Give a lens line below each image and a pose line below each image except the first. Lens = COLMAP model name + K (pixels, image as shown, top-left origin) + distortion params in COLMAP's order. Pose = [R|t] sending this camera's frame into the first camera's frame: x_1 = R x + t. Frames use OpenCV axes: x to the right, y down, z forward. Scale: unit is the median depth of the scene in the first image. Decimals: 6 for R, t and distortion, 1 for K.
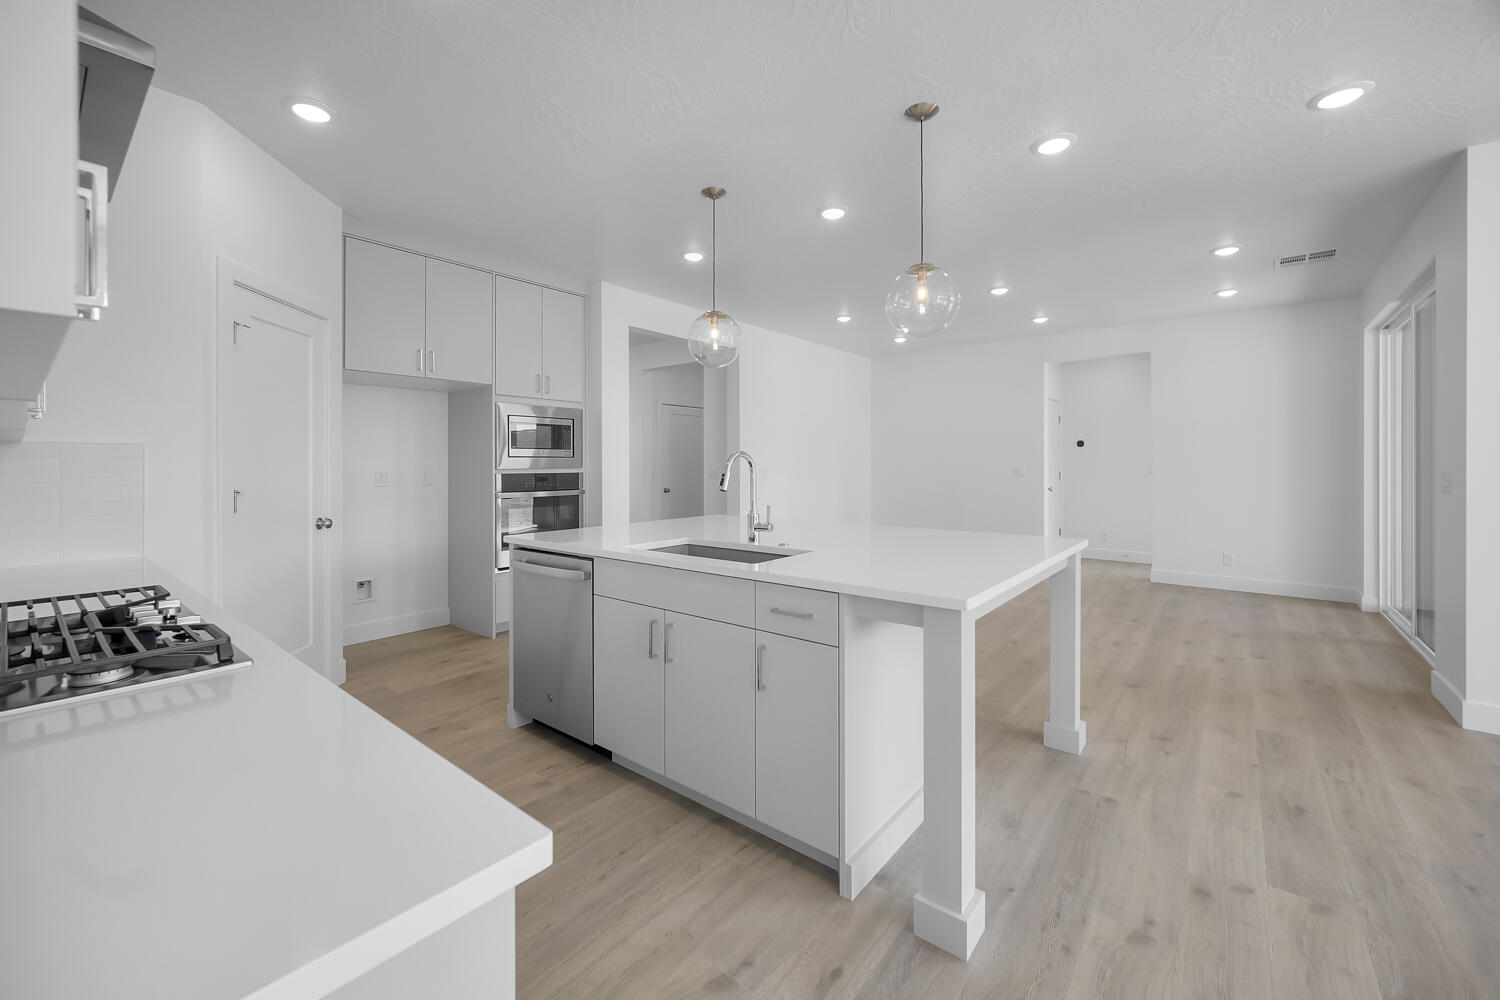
lens RADIAL K [[589.1, 0, 738.5], [0, 589.1, 466.8], [0, 0, 1]] dist [0.001105, -0.000077]
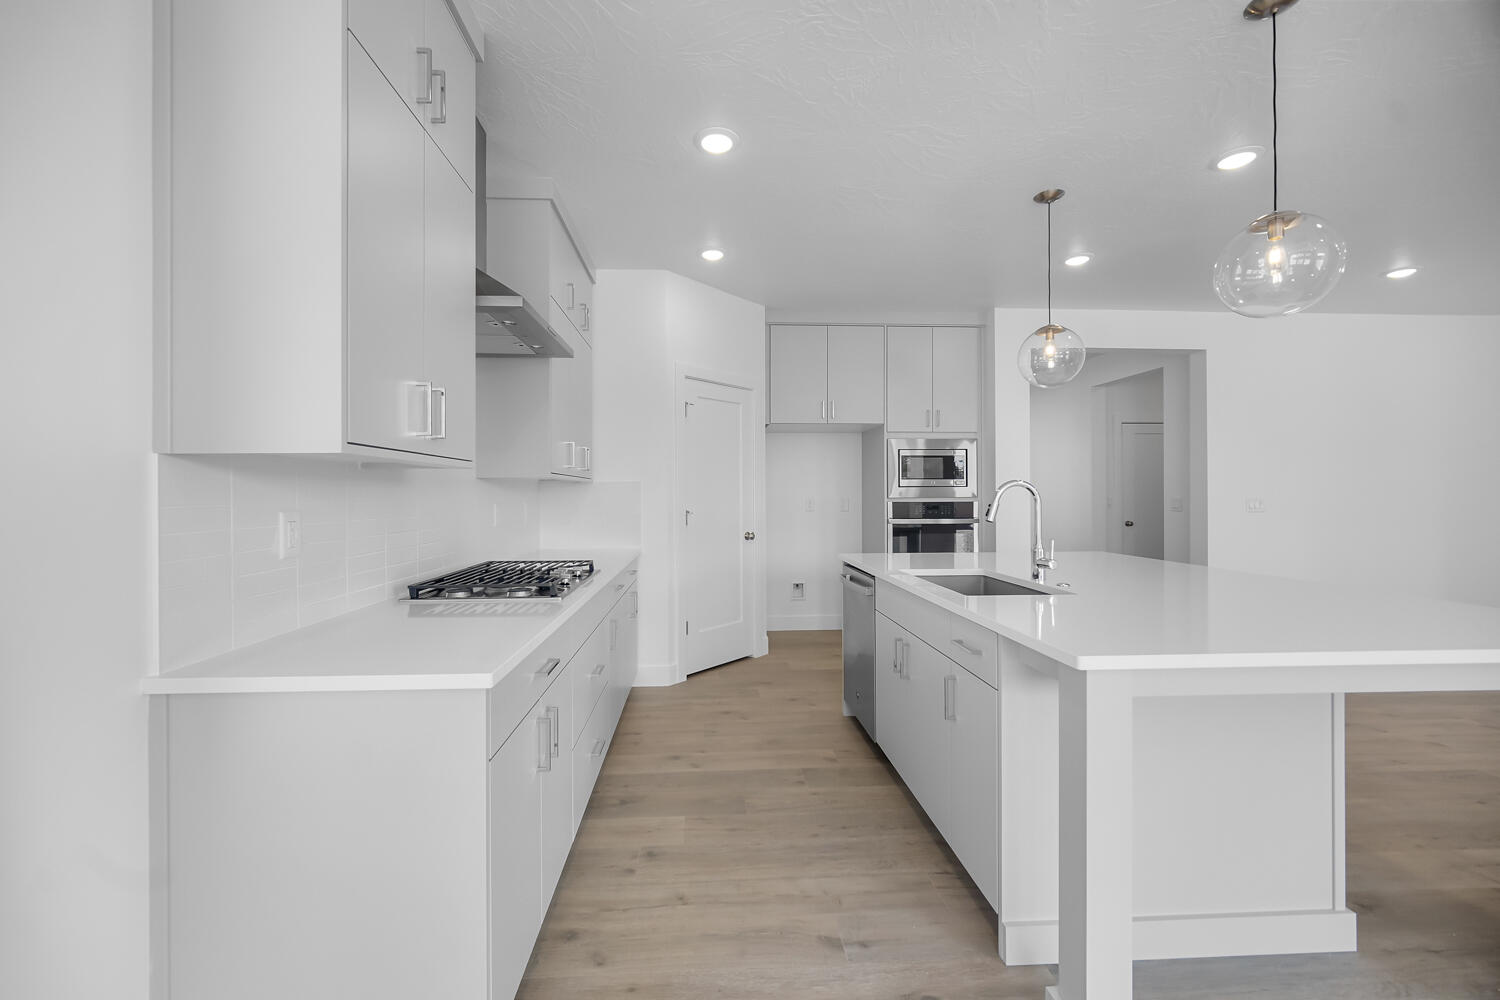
lens RADIAL K [[589.1, 0, 755.3], [0, 589.1, 496.8], [0, 0, 1]] dist [0.001105, -0.000077]
pose [[0.696950, 0.003483, -0.717111, 0.352172], [-0.001316, 0.999993, 0.003578, -0.002524], [0.717118, -0.001550, 0.696950, 0.042927]]
